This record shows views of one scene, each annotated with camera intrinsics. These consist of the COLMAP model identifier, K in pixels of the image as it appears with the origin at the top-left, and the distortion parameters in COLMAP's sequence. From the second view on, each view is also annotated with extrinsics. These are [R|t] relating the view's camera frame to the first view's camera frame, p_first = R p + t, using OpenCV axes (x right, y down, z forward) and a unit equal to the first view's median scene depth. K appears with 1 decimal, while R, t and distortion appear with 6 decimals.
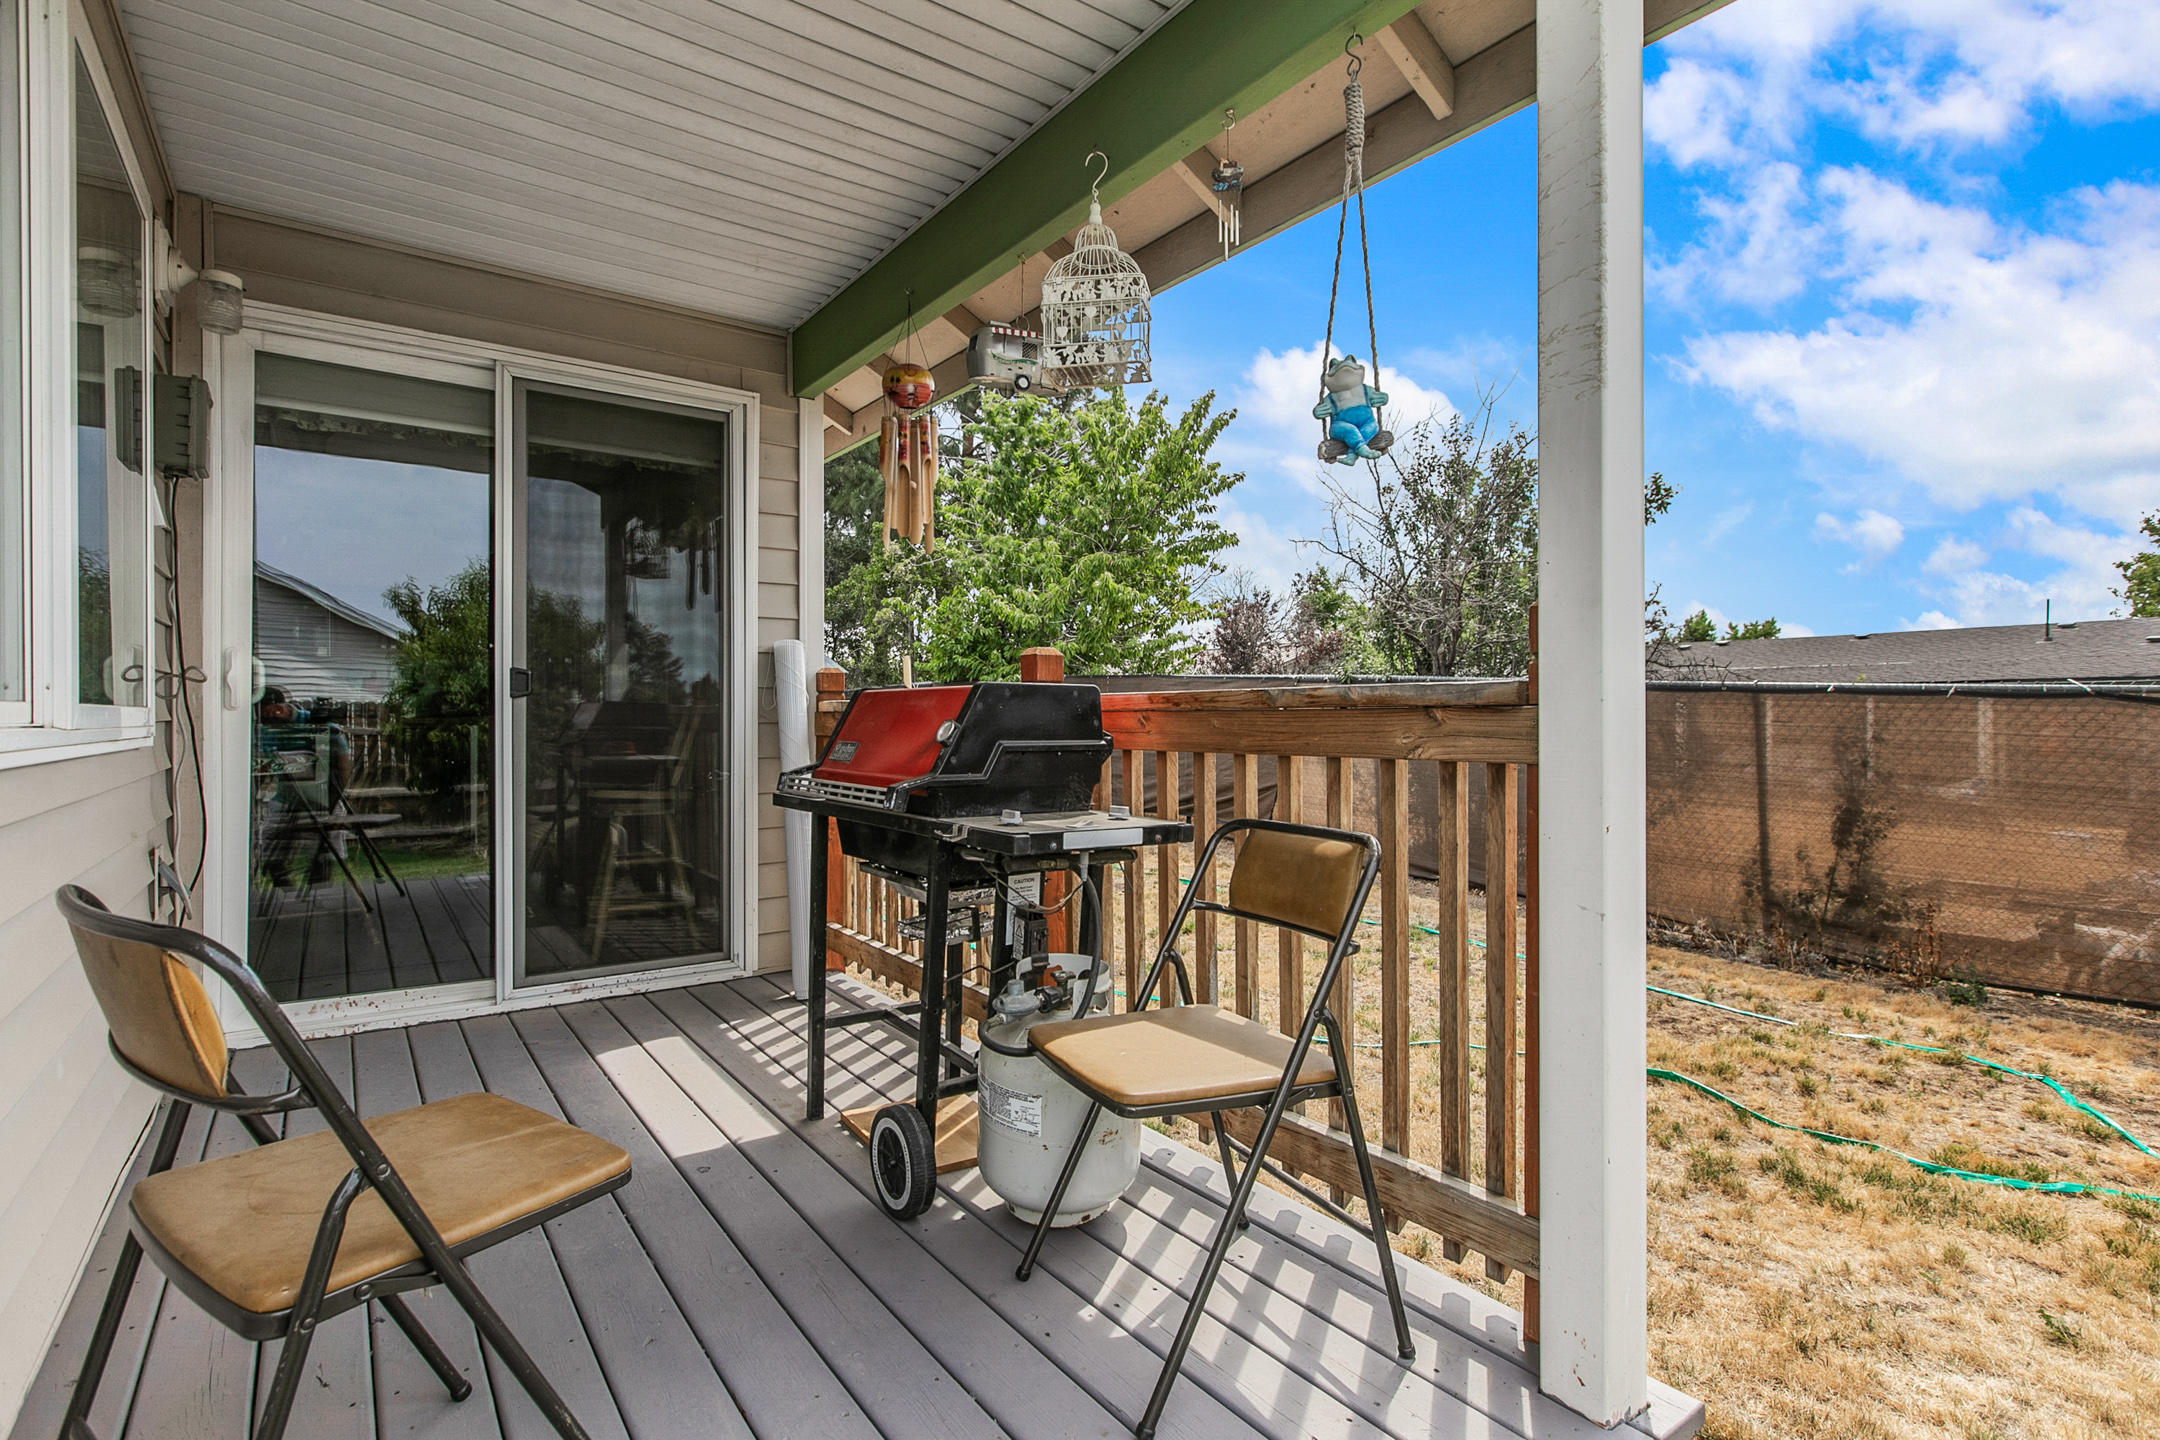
lens RADIAL K [[1069.8, 0, 1082.3], [0, 1069.8, 721.1], [0, 0, 1]] dist [0.002036, -0.001490]
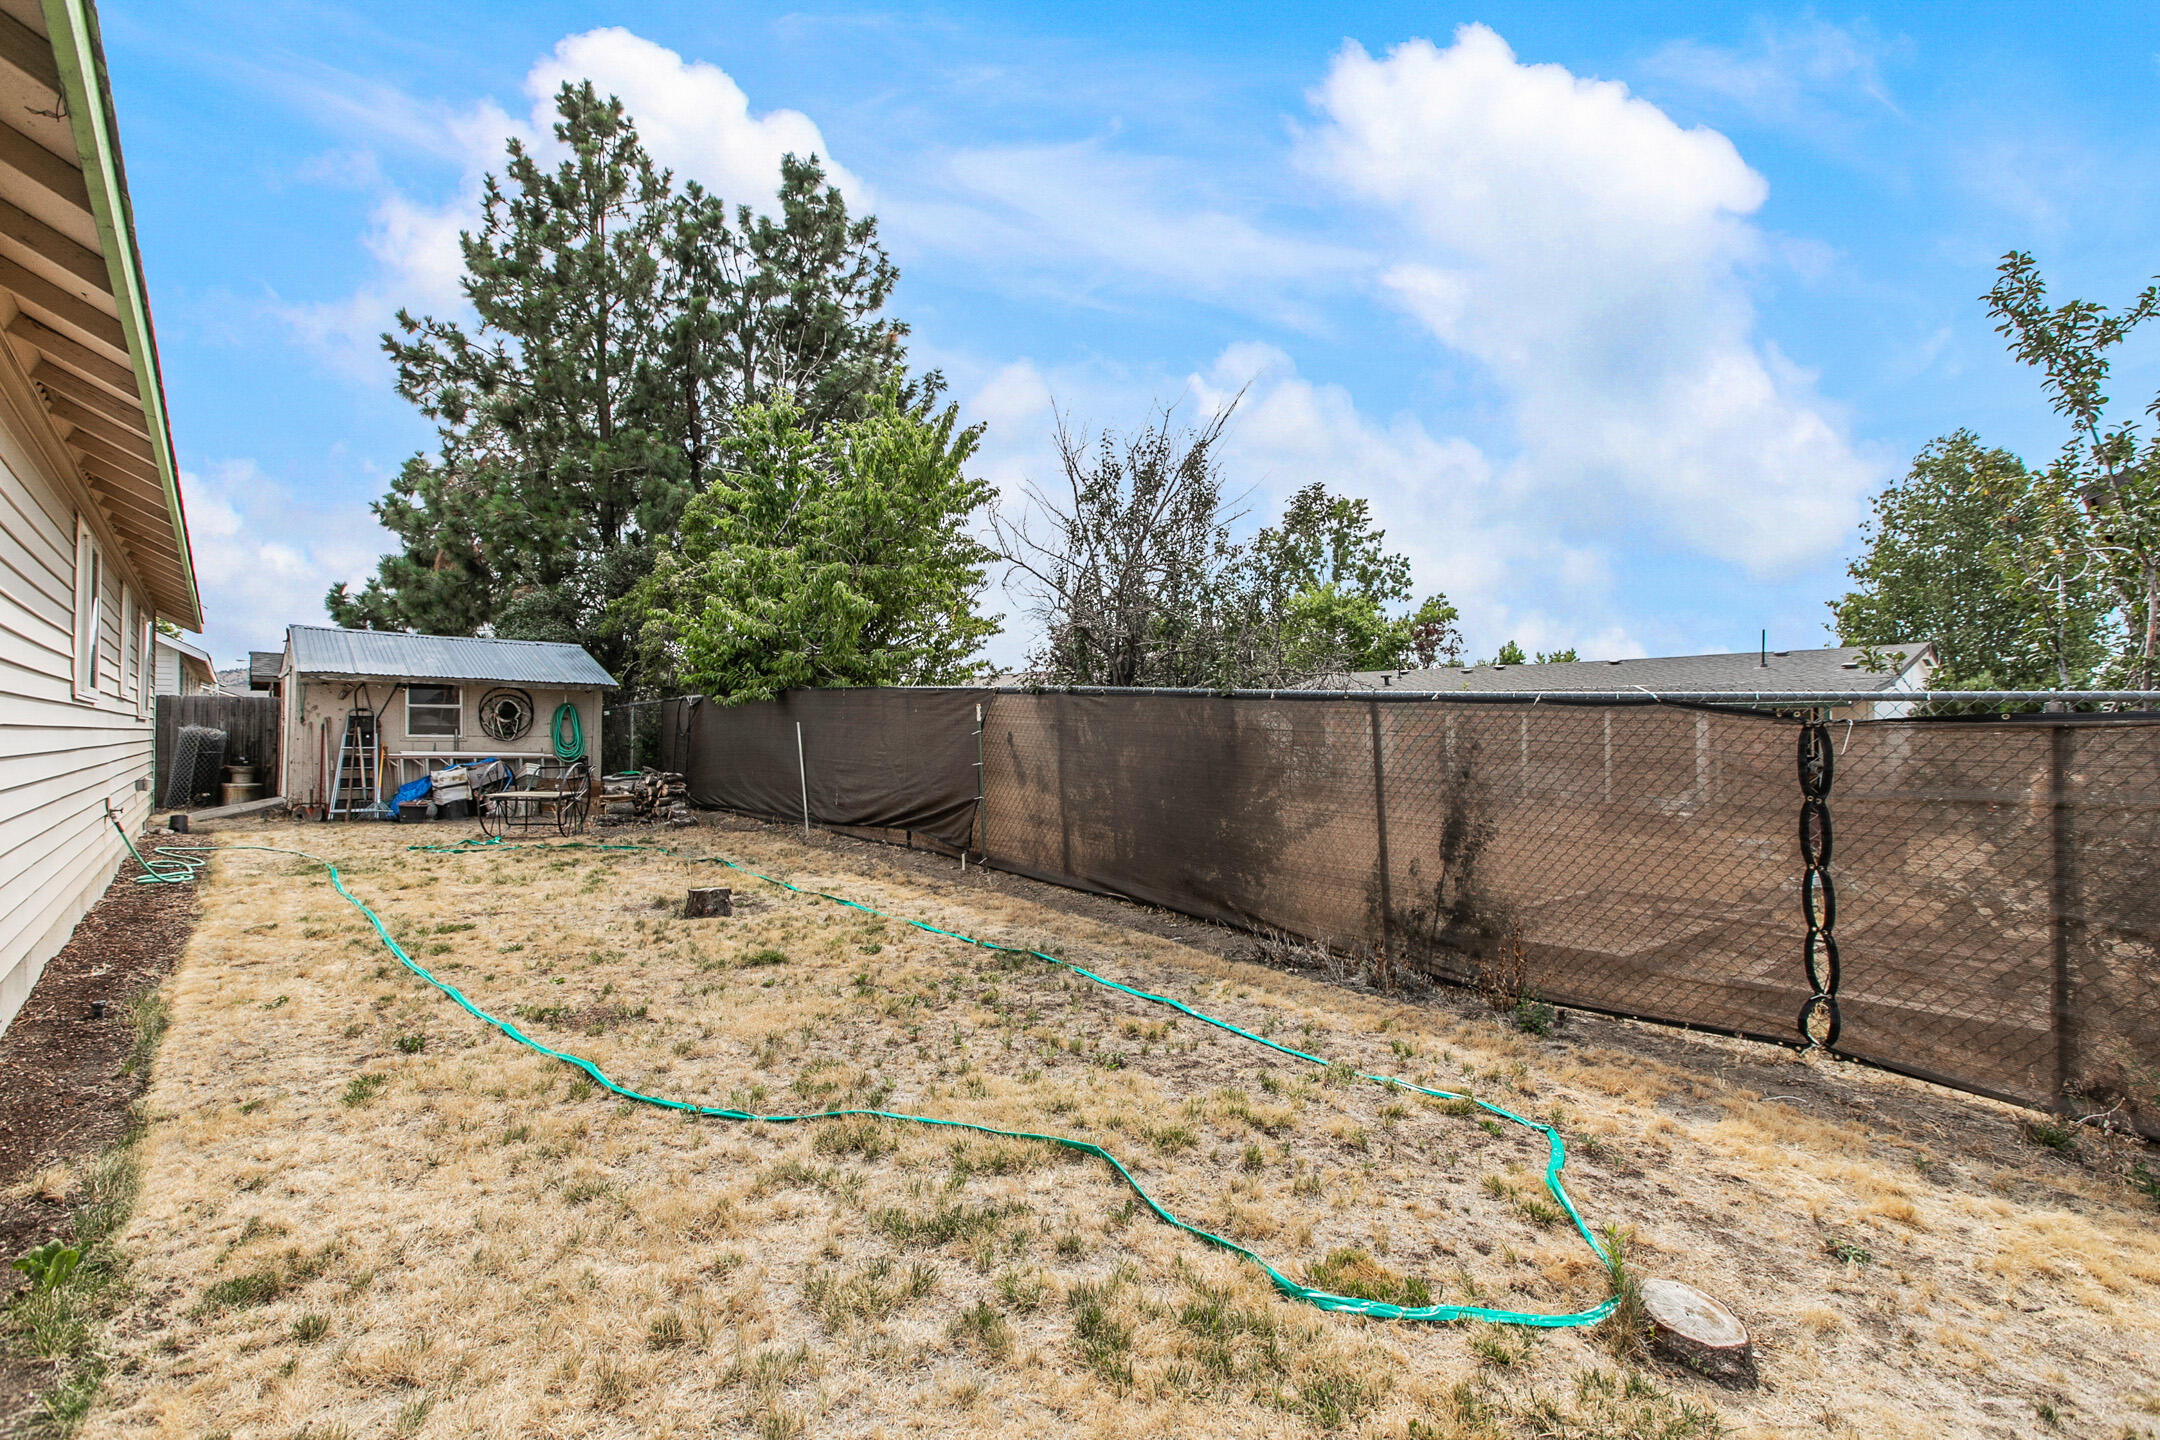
lens RADIAL K [[988.5, 0, 1078.3], [0, 988.5, 723.2], [0, 0, 1]] dist [0.002256, -0.001856]
pose [[0.994884, 0.004628, 0.100919, 0.327744], [-0.003045, 0.999870, -0.015838, 0.009924], [-0.100979, 0.015450, 0.994769, 0.170386]]
